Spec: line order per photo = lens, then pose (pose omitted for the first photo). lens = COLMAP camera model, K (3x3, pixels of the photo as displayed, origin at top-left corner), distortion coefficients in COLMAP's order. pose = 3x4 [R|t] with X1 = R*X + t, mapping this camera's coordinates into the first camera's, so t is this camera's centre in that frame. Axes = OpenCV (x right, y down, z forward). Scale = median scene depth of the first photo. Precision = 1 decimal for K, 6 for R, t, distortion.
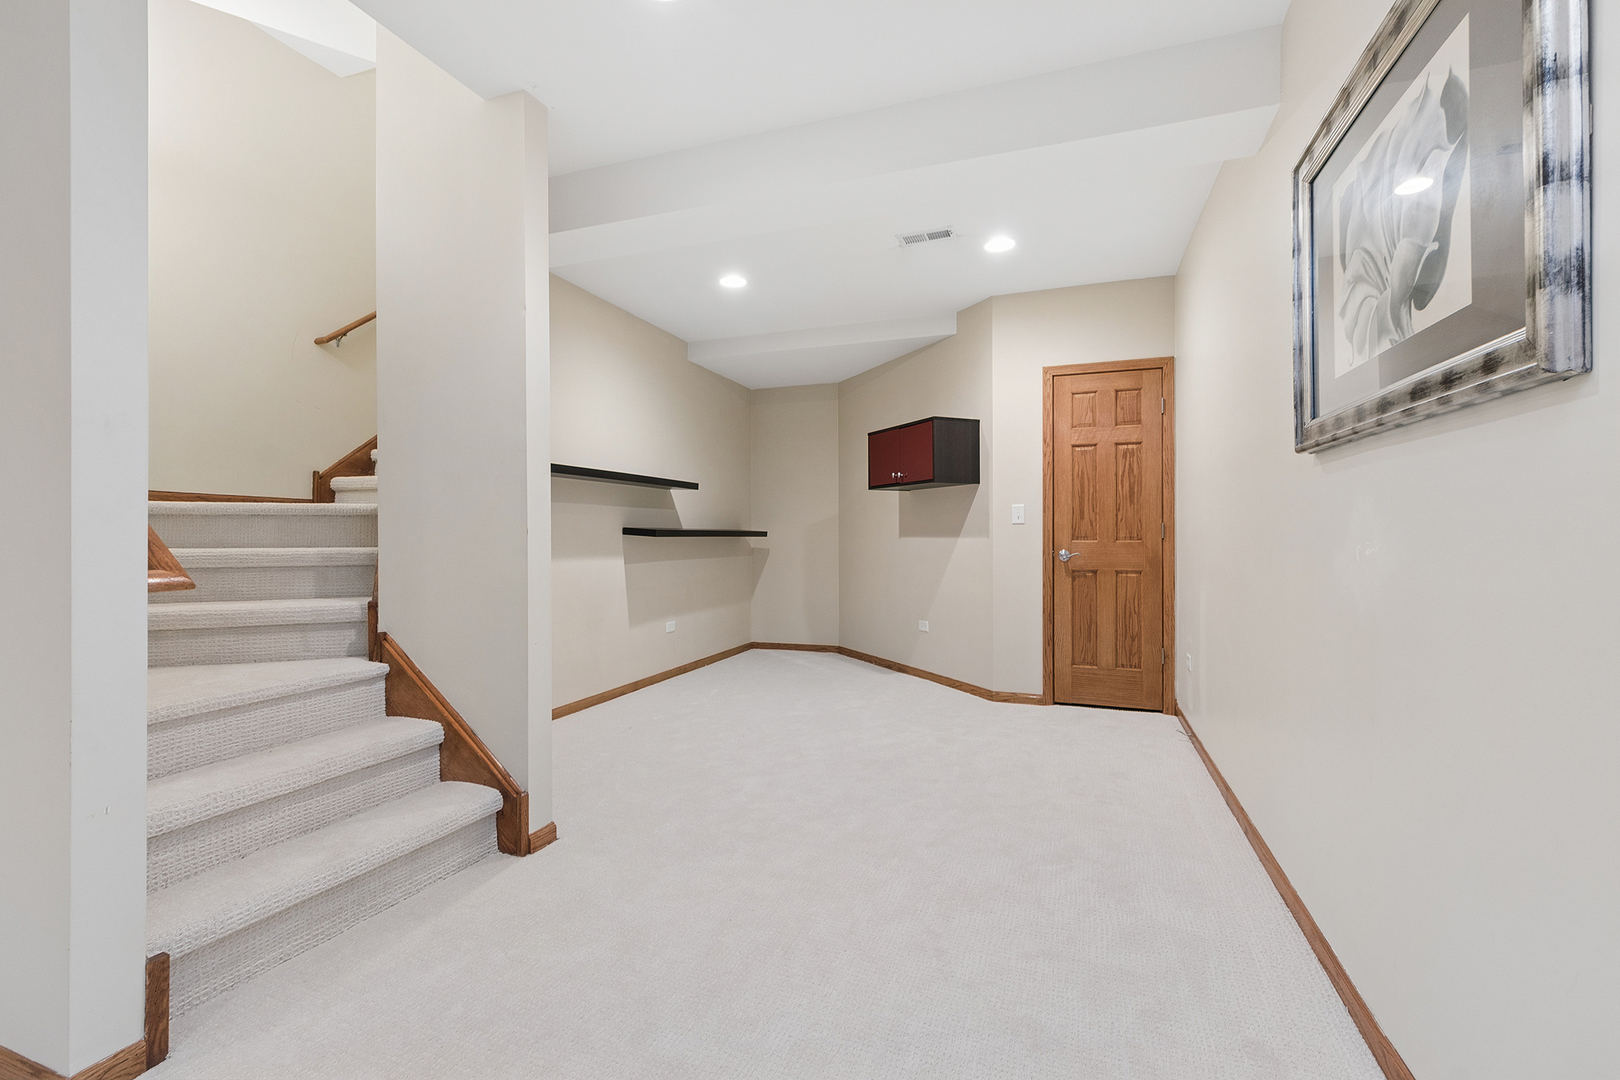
lens RADIAL K [[728.2, 0, 800.1], [0, 728.2, 540.2], [0, 0, 1]] dist [-0.002909, -0.000464]
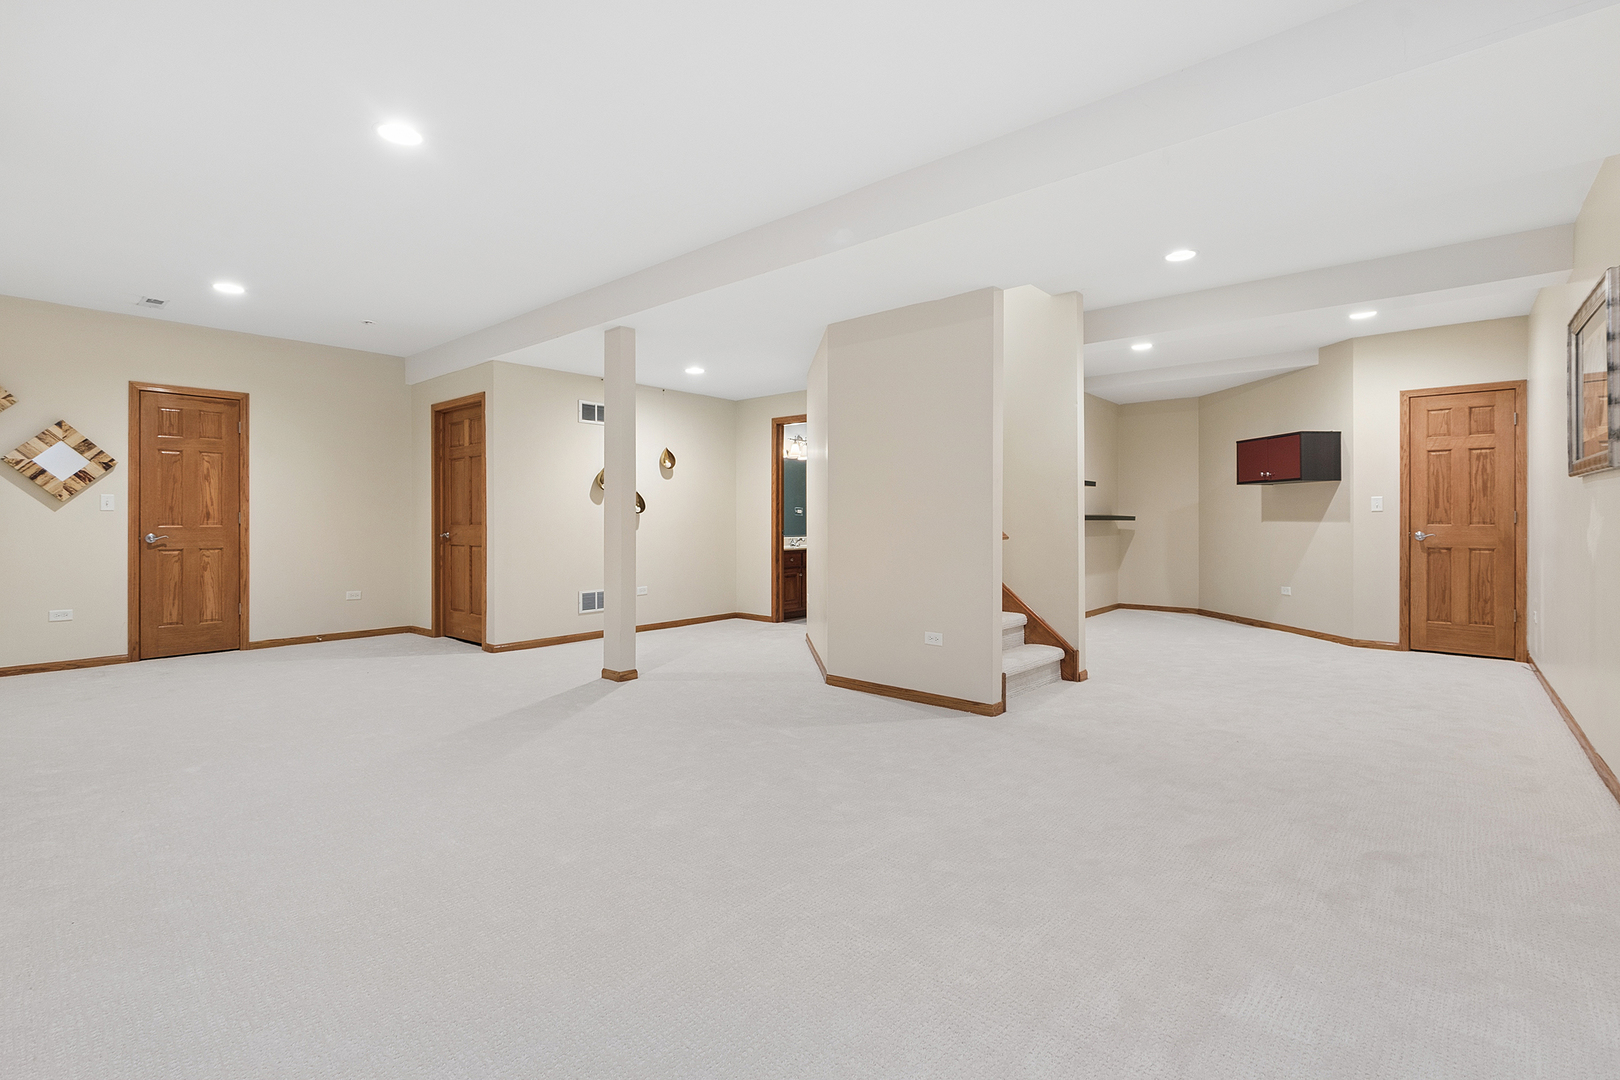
lens RADIAL K [[728.2, 0, 804.6], [0, 728.2, 519.3], [0, 0, 1]] dist [-0.002909, -0.000464]
pose [[0.935686, 0.004653, -0.352803, -0.209589], [-0.006709, 0.999967, -0.004605, 0.004674], [0.352769, 0.006676, 0.935686, -0.607221]]
